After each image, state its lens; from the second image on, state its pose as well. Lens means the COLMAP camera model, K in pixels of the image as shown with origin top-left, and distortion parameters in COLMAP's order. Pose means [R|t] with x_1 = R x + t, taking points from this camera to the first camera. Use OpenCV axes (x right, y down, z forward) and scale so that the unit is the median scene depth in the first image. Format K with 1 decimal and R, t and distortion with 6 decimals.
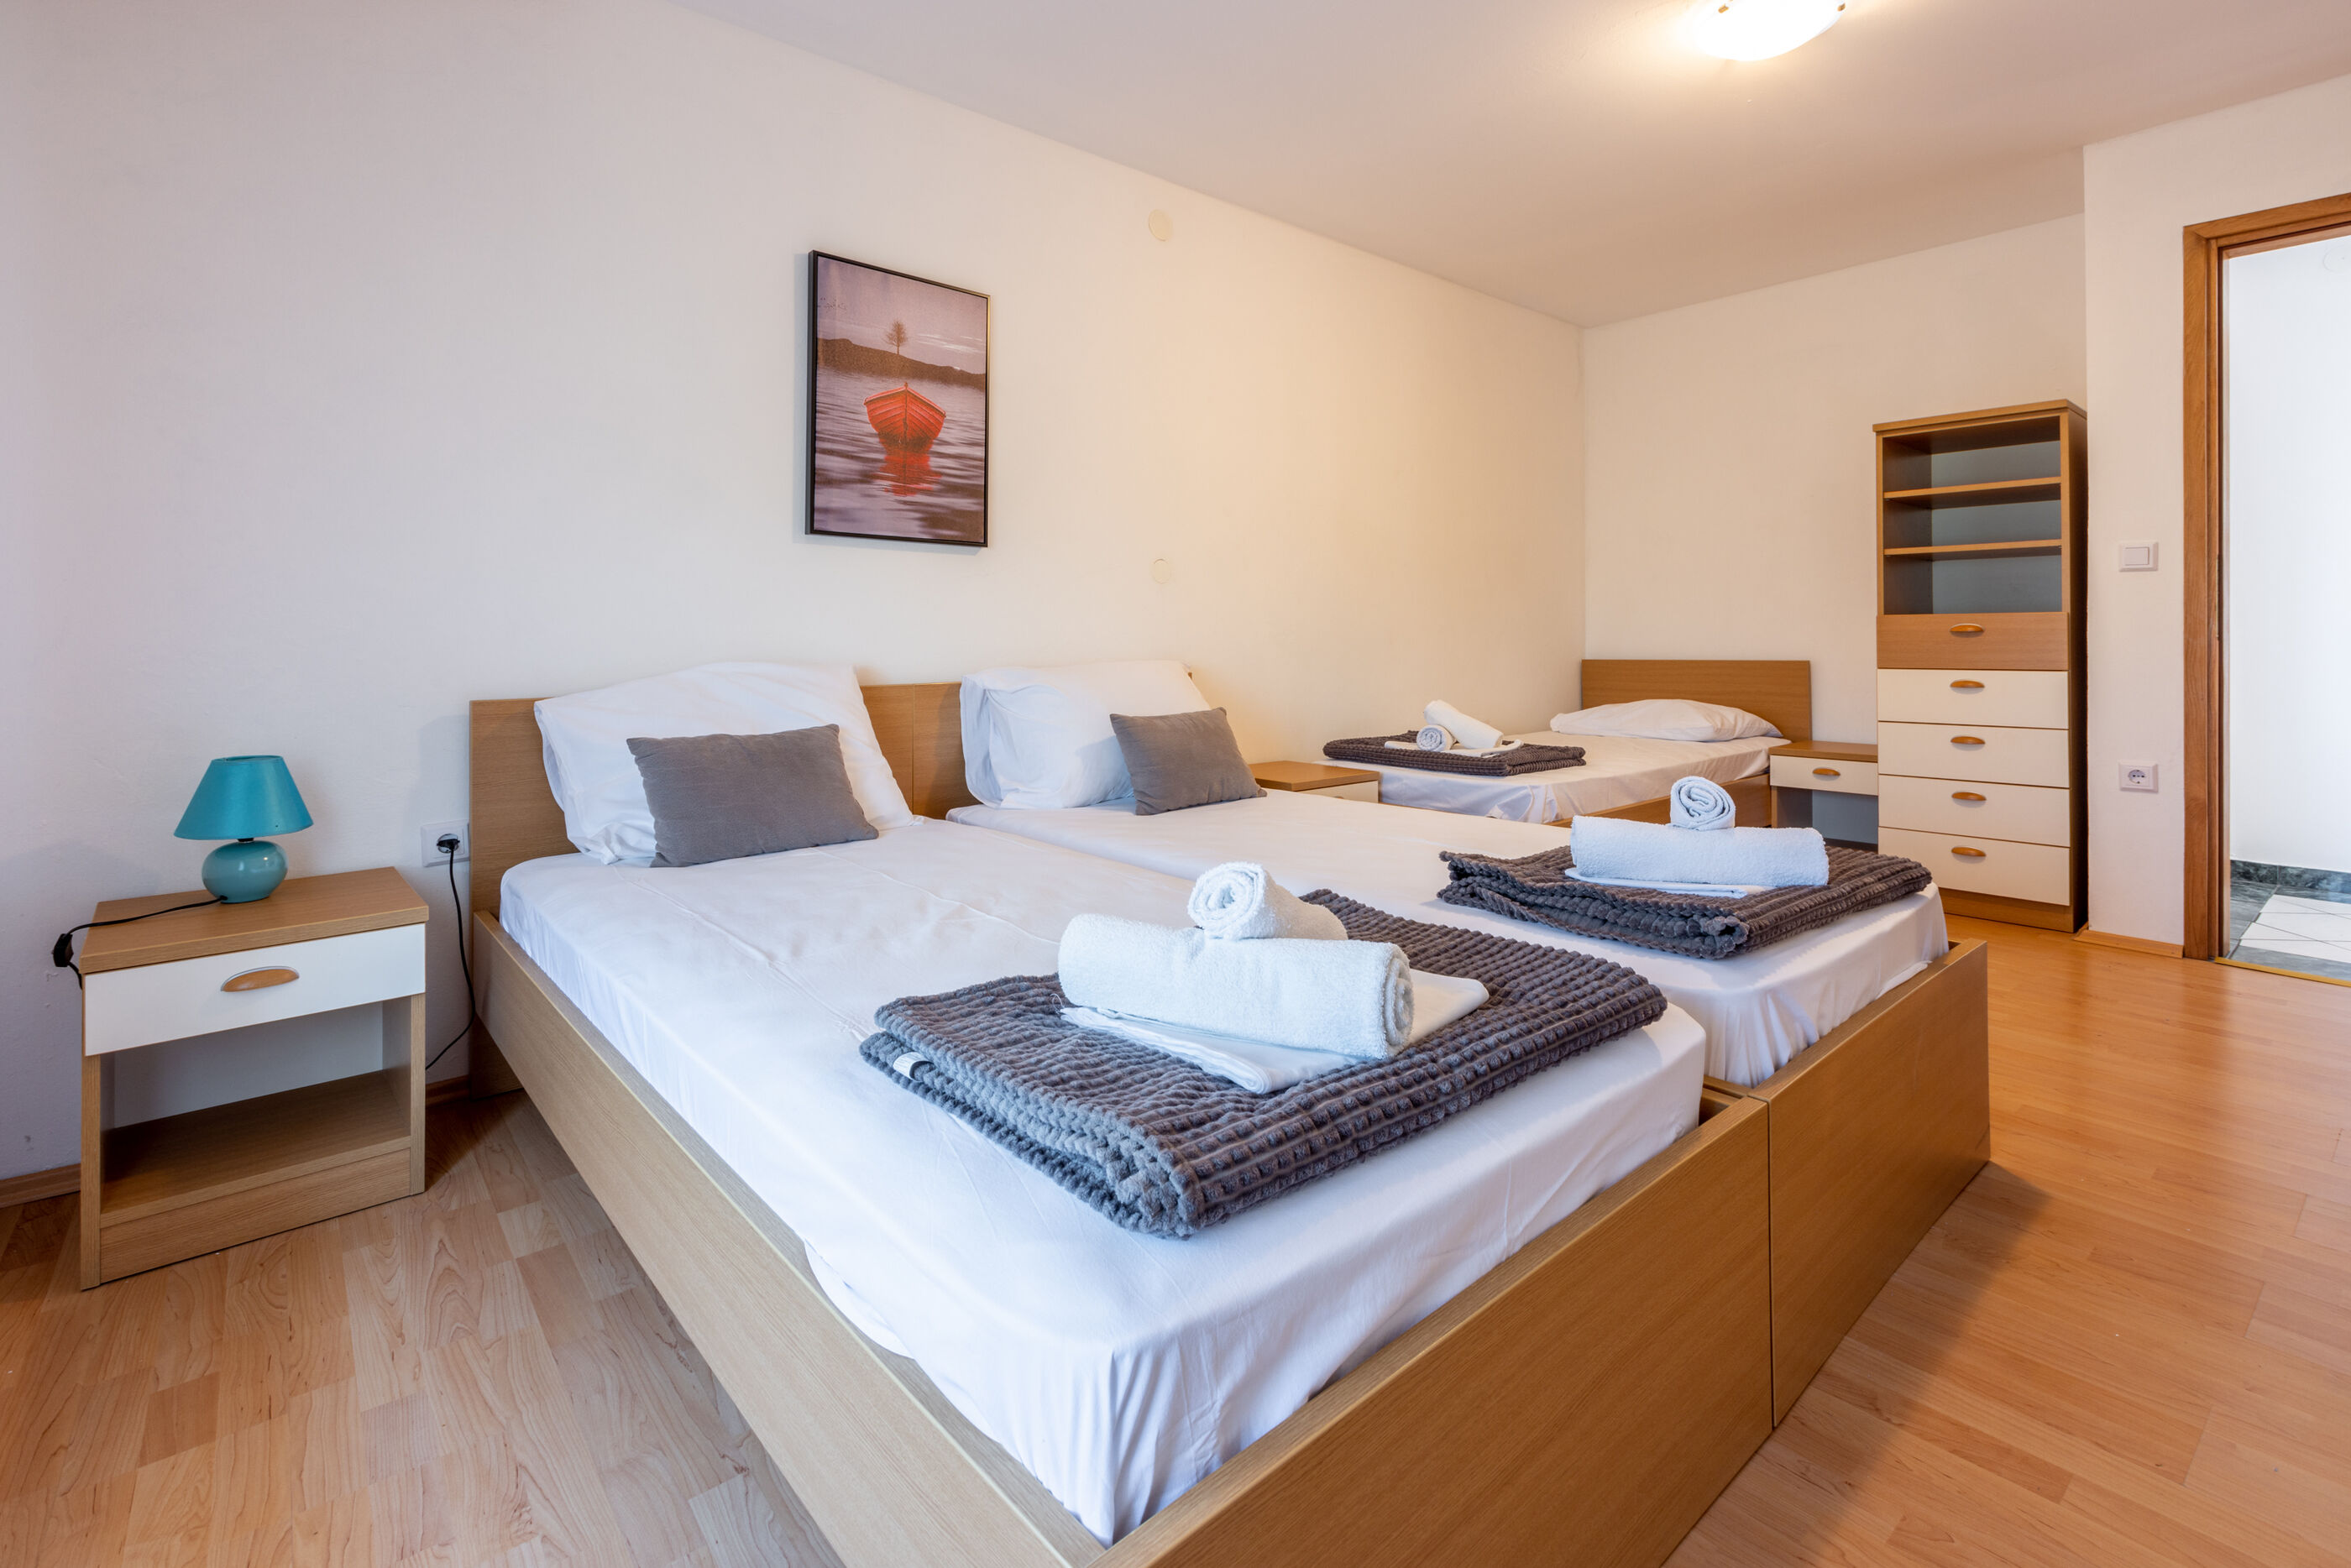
lens RADIAL K [[1090.6, 0, 1159.5], [0, 1090.6, 628.5], [0, 0, 1]] dist [0.000105, 0.001337]
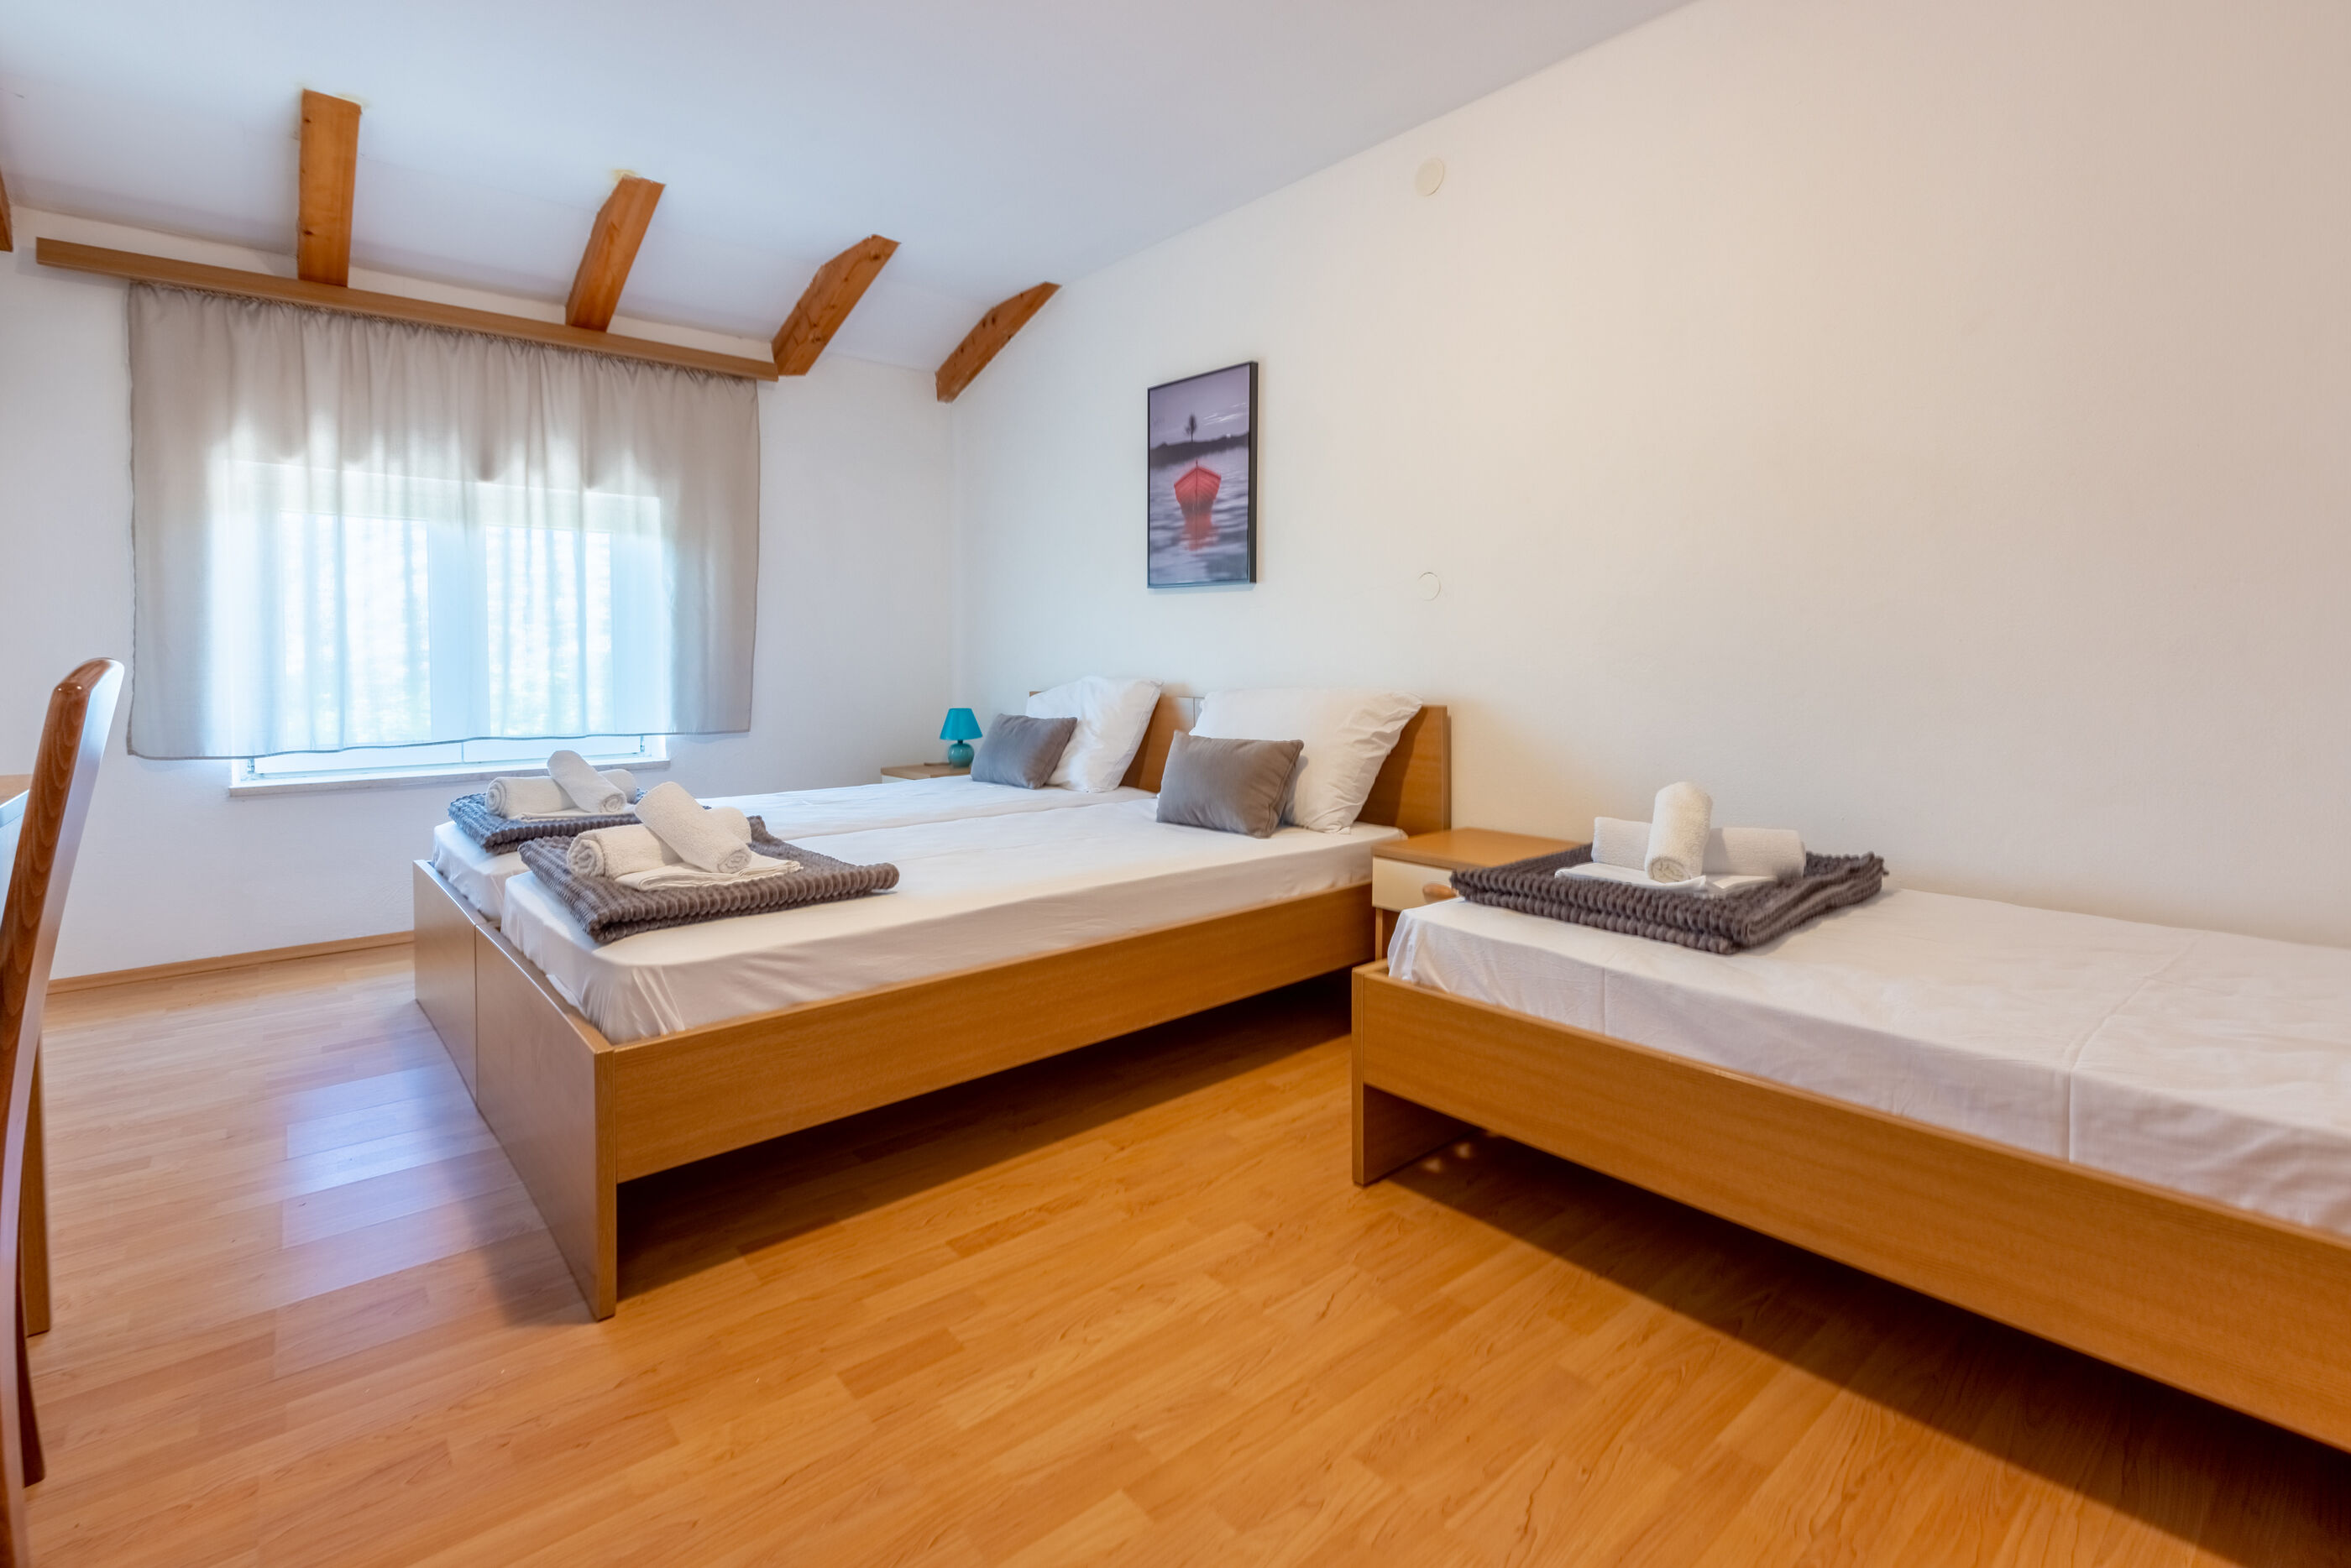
lens RADIAL K [[1090.6, 0, 1167.5], [0, 1090.6, 691.1], [0, 0, 1]] dist [0.000105, 0.001337]
pose [[0.001990, 0.030615, -0.999529, 0.939747], [-0.001464, 0.999530, 0.030612, 0.003758], [0.999997, 0.001403, 0.002034, 0.862408]]
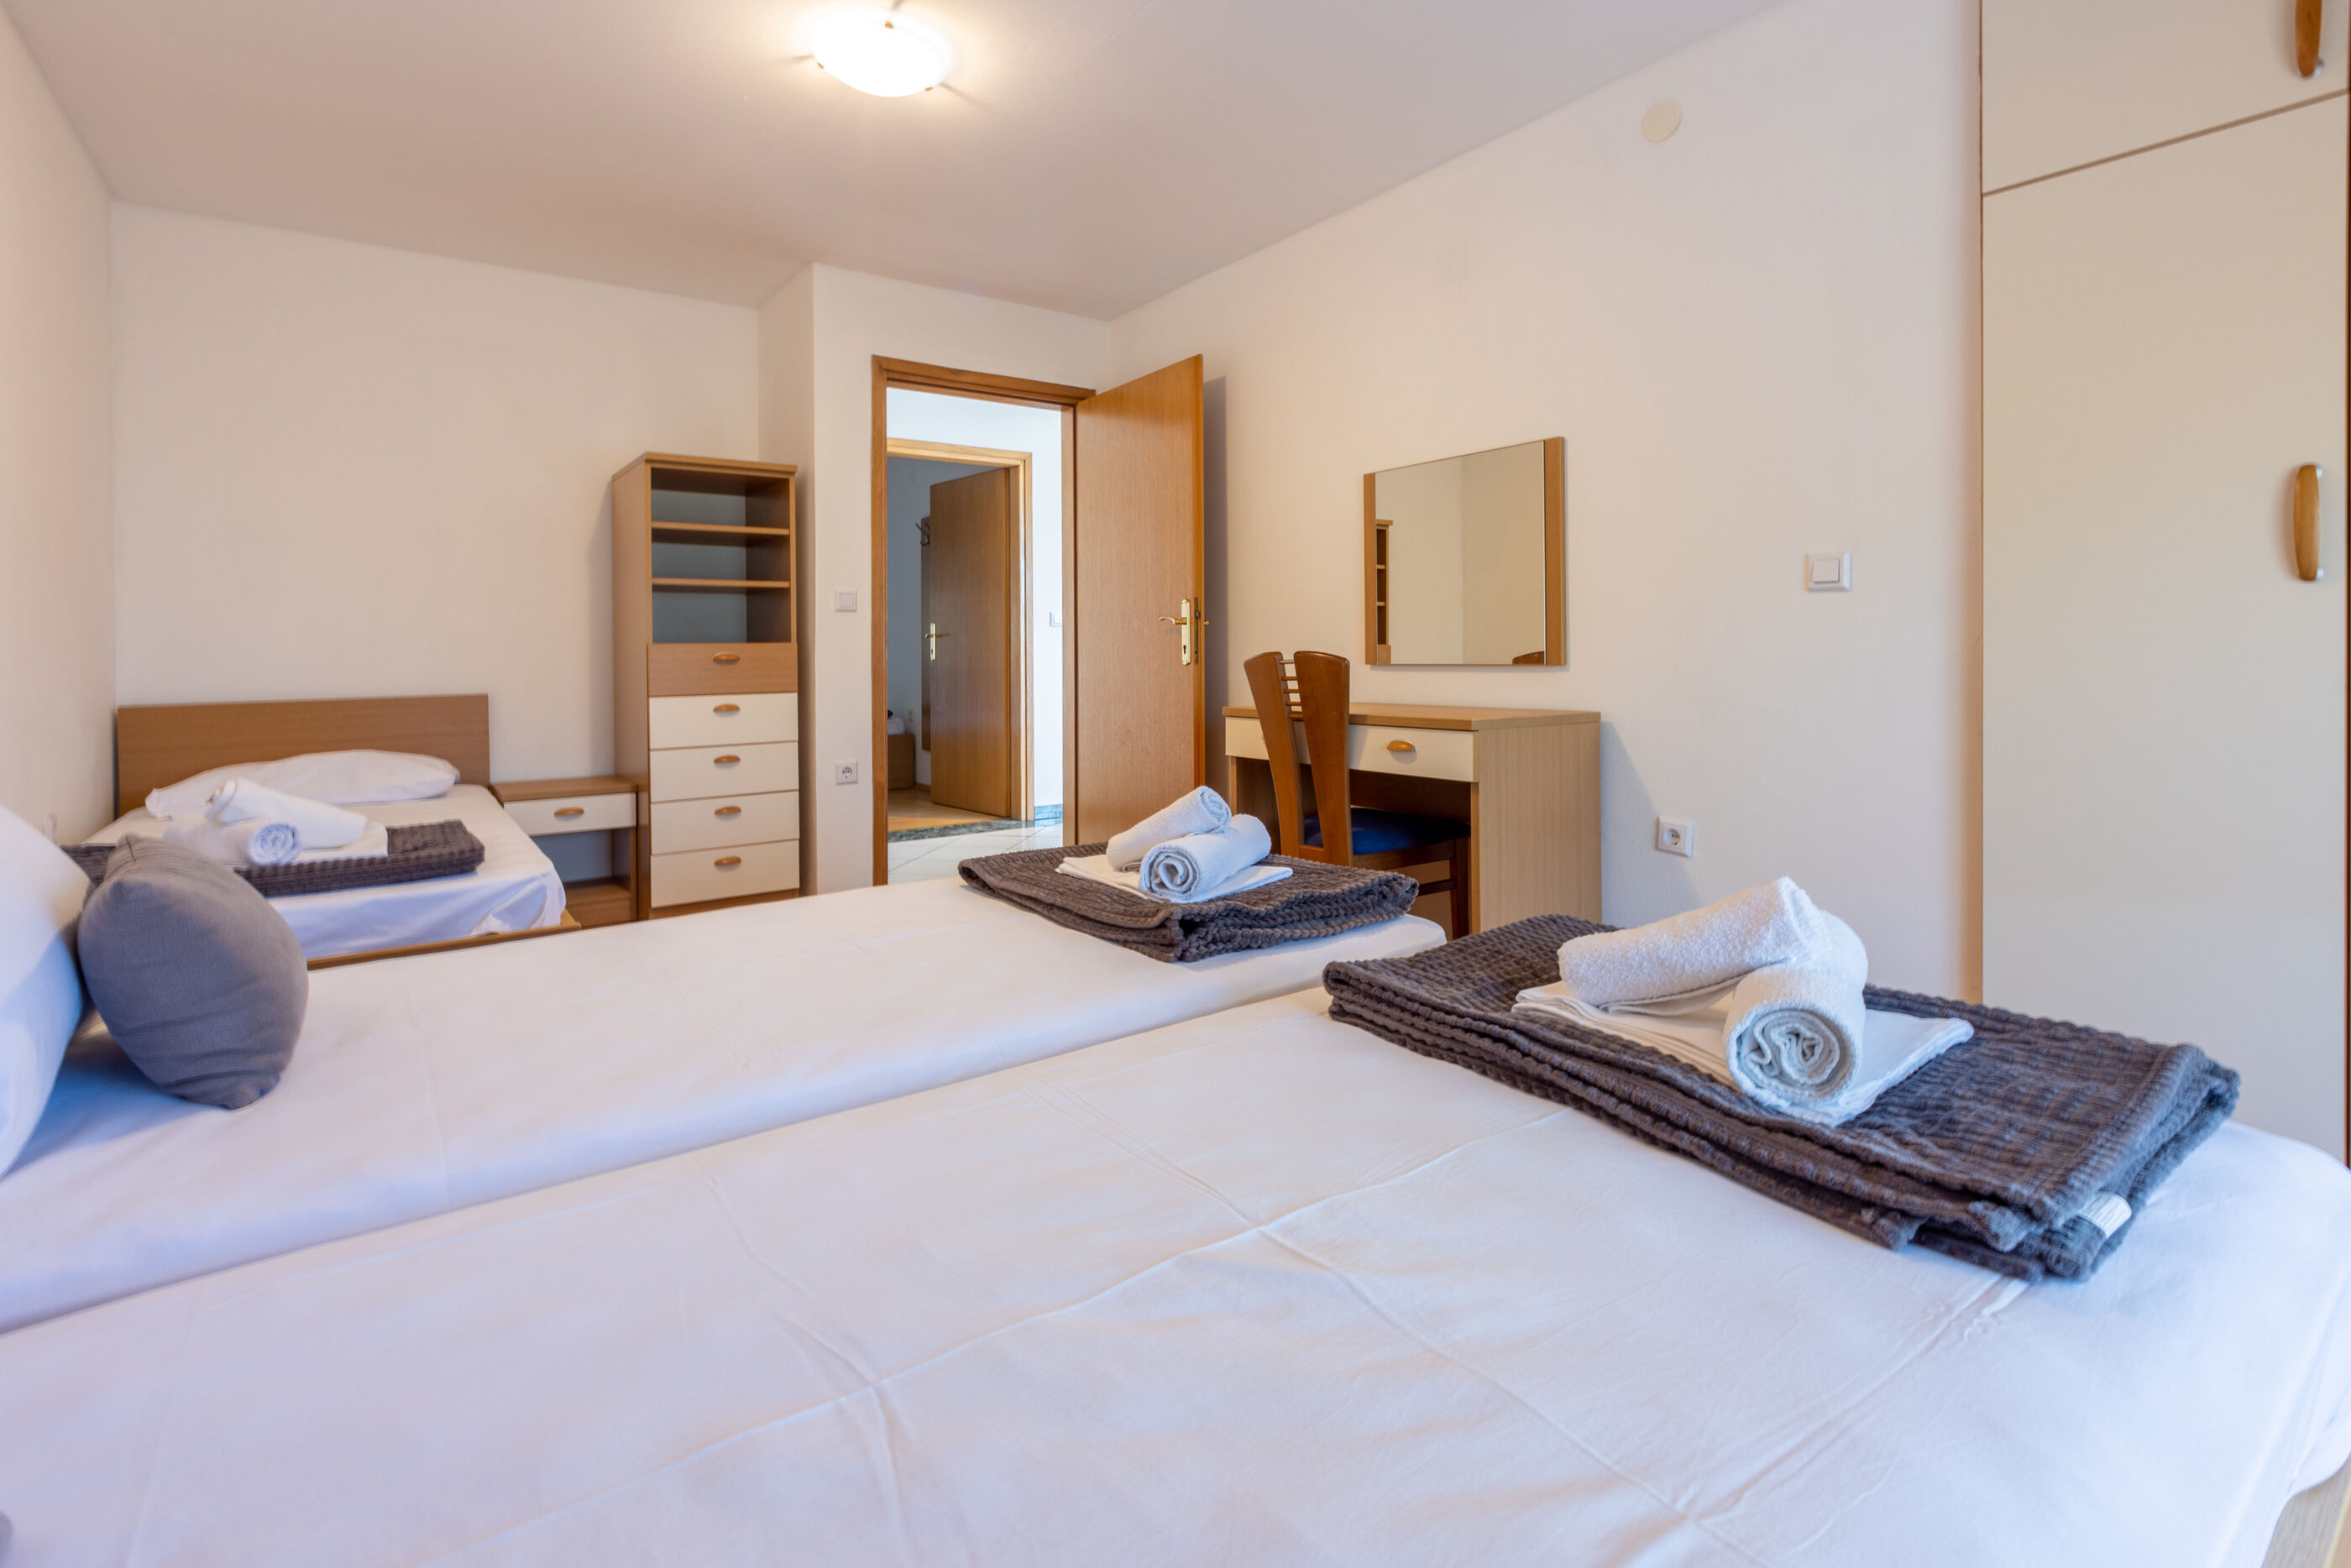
lens RADIAL K [[1090.6, 0, 1153.9], [0, 1090.6, 664.7], [0, 0, 1]] dist [0.000105, 0.001337]
pose [[0.081683, -0.008498, 0.996622, -0.350929], [0.006456, 0.999947, 0.007998, 0.001878], [-0.996637, 0.005781, 0.081734, 0.538447]]
